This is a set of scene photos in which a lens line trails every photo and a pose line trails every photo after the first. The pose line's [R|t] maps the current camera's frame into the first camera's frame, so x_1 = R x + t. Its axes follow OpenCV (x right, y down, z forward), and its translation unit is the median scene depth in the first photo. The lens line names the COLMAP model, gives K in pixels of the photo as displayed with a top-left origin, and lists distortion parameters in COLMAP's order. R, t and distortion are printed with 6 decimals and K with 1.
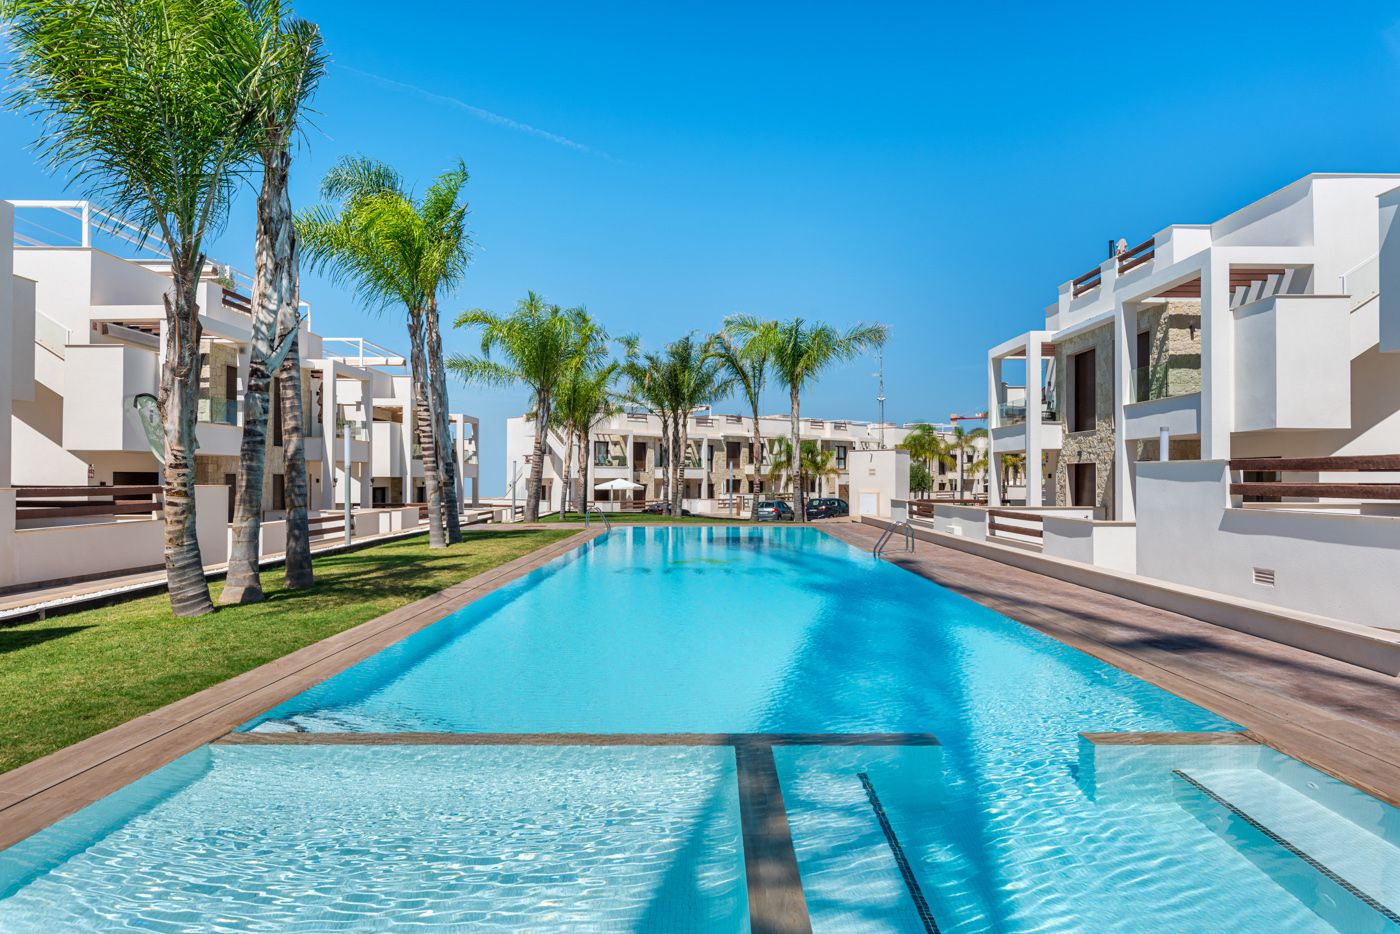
lens RADIAL K [[852.8, 0, 700.0], [0, 852.8, 467.0], [0, 0, 1]] dist [0.002435, -0.000200]
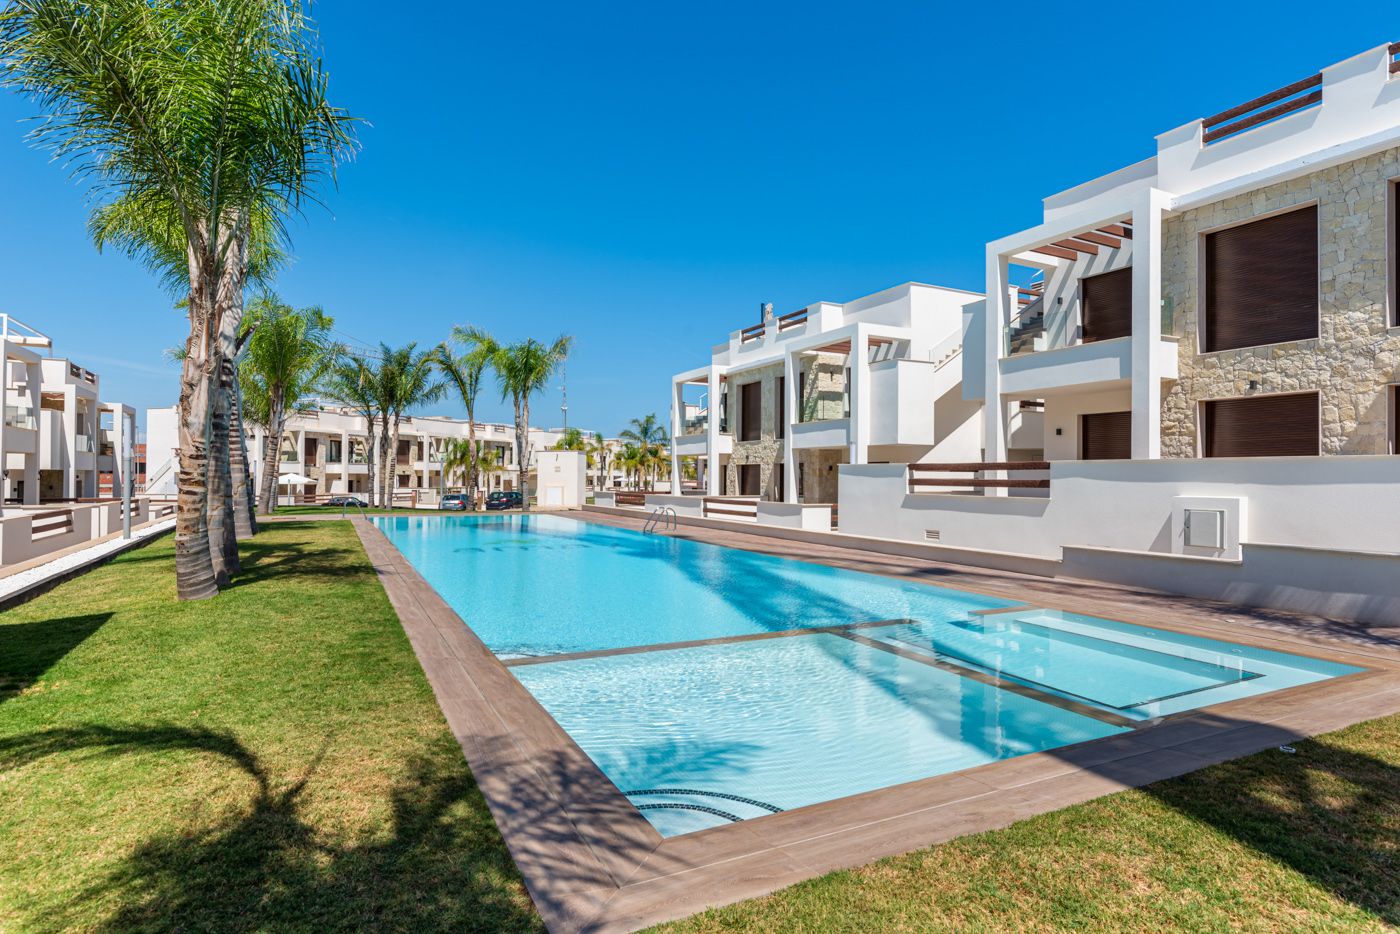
lens RADIAL K [[735.2, 0, 705.8], [0, 735.2, 467.5], [0, 0, 1]] dist [-0.000003, -0.000231]
pose [[0.895305, 0.010569, 0.445329, -0.149321], [-0.011963, 0.999928, 0.000320, 0.001309], [-0.445294, -0.005614, 0.895367, -0.031545]]
